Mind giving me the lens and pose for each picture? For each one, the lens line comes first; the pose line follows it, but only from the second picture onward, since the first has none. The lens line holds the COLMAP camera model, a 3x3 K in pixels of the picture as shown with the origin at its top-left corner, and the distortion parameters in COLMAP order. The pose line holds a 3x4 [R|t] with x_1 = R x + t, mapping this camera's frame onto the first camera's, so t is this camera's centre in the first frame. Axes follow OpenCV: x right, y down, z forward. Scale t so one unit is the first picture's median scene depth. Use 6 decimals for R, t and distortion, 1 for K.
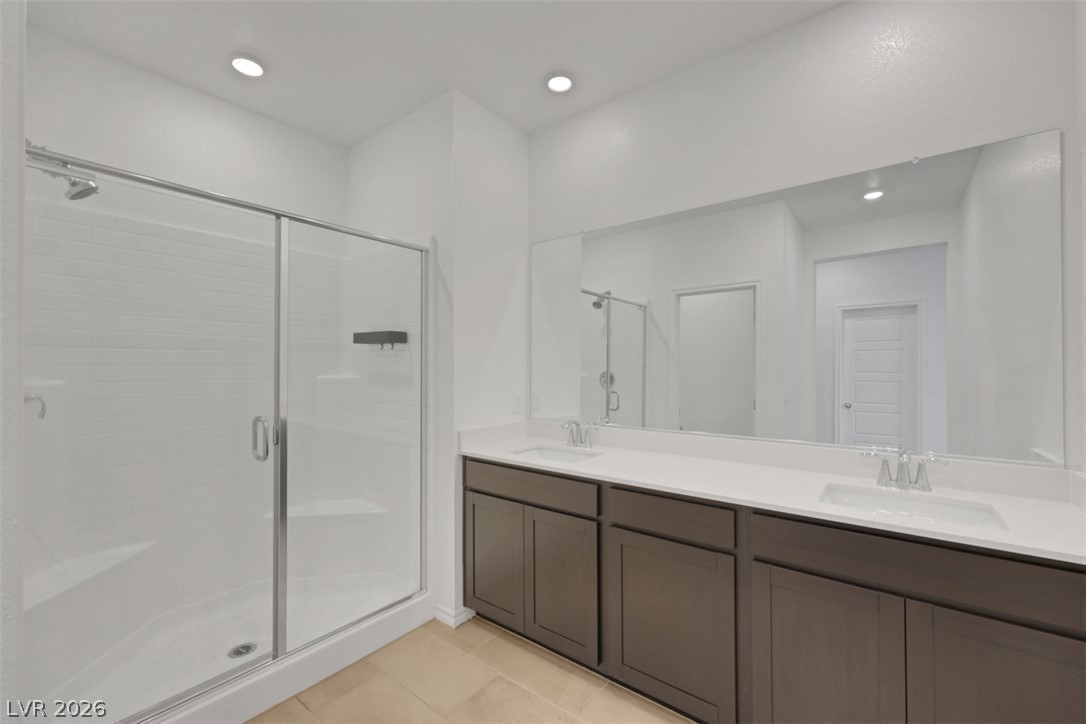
lens RADIAL K [[448.0, 0, 547.9], [0, 448.0, 358.1], [0, 0, 1]] dist [0.000909, -0.000012]
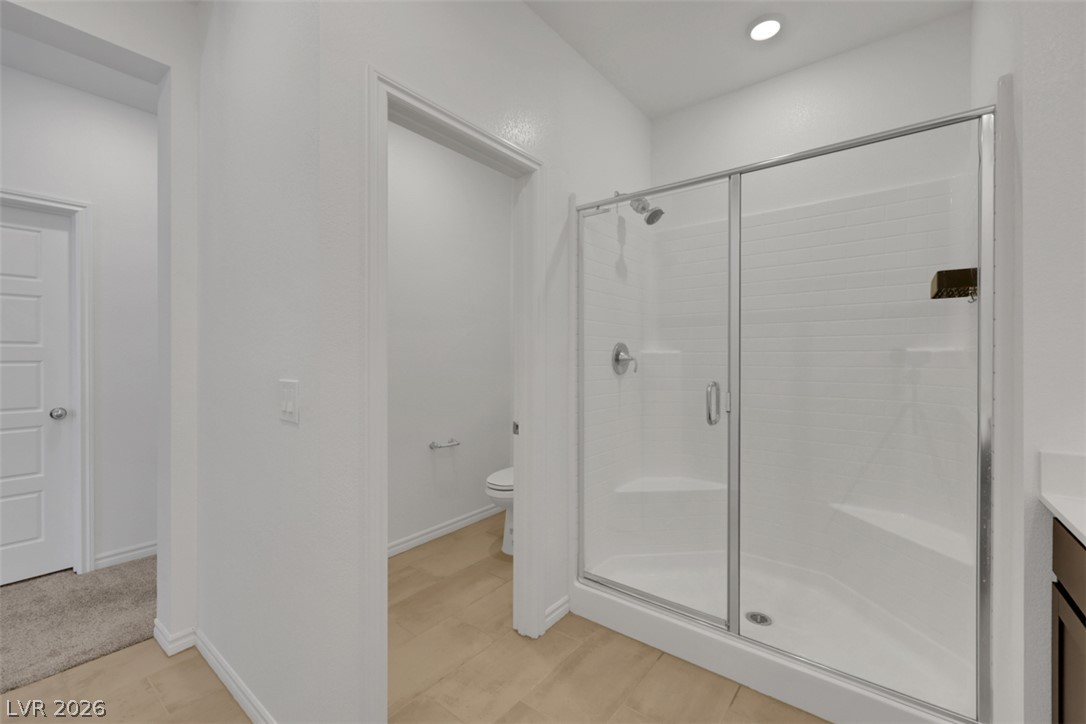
lens RADIAL K [[448.0, 0, 547.9], [0, 448.0, 358.1], [0, 0, 1]] dist [0.000909, -0.000012]
pose [[0.004707, 0.003817, -0.999982, 0.360535], [0.016216, 0.999861, 0.003893, 0.065795], [0.999857, -0.016235, 0.004644, 0.604965]]
